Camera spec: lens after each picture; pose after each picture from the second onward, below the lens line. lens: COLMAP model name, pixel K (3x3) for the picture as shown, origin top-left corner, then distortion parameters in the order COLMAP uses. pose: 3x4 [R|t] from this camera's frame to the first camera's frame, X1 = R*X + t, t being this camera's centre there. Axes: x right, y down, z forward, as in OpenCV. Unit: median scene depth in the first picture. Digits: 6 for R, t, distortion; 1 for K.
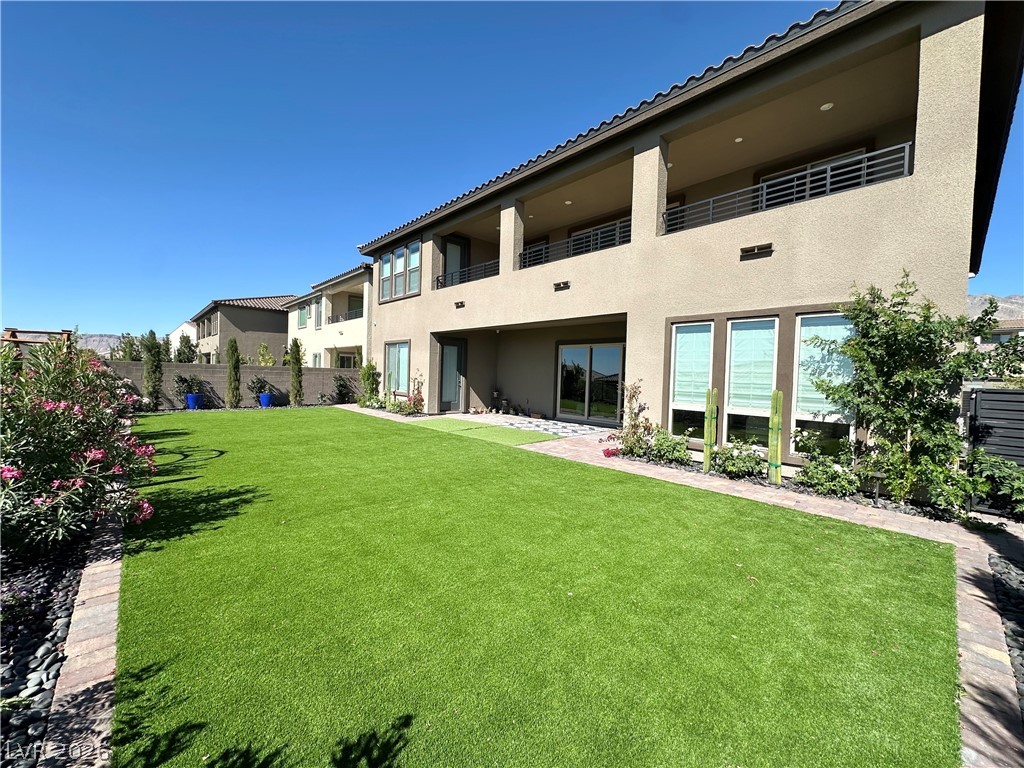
lens RADIAL K [[408.4, 0, 513.0], [0, 408.4, 384.4], [0, 0, 1]] dist [-0.000439, -0.000276]
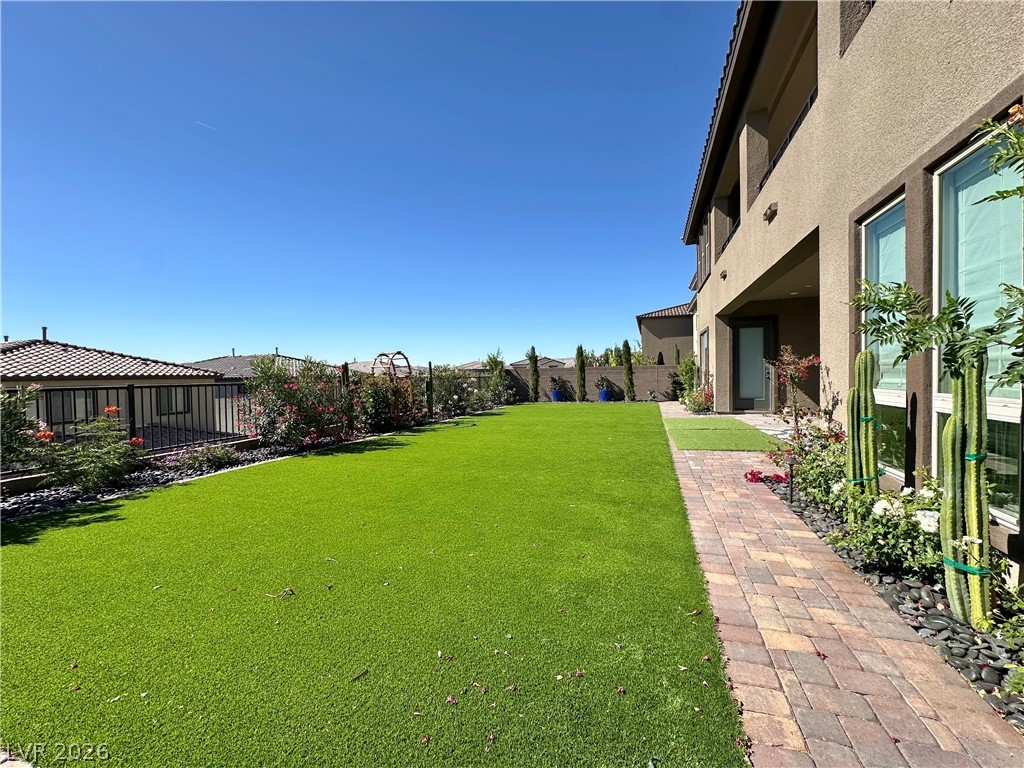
lens RADIAL K [[408.4, 0, 513.6], [0, 408.4, 382.1], [0, 0, 1]] dist [-0.000439, -0.000276]
pose [[0.480204, -0.021767, -0.876887, 0.318556], [0.009452, 0.999762, -0.019642, 0.022127], [0.877106, 0.001144, 0.480295, 0.220240]]
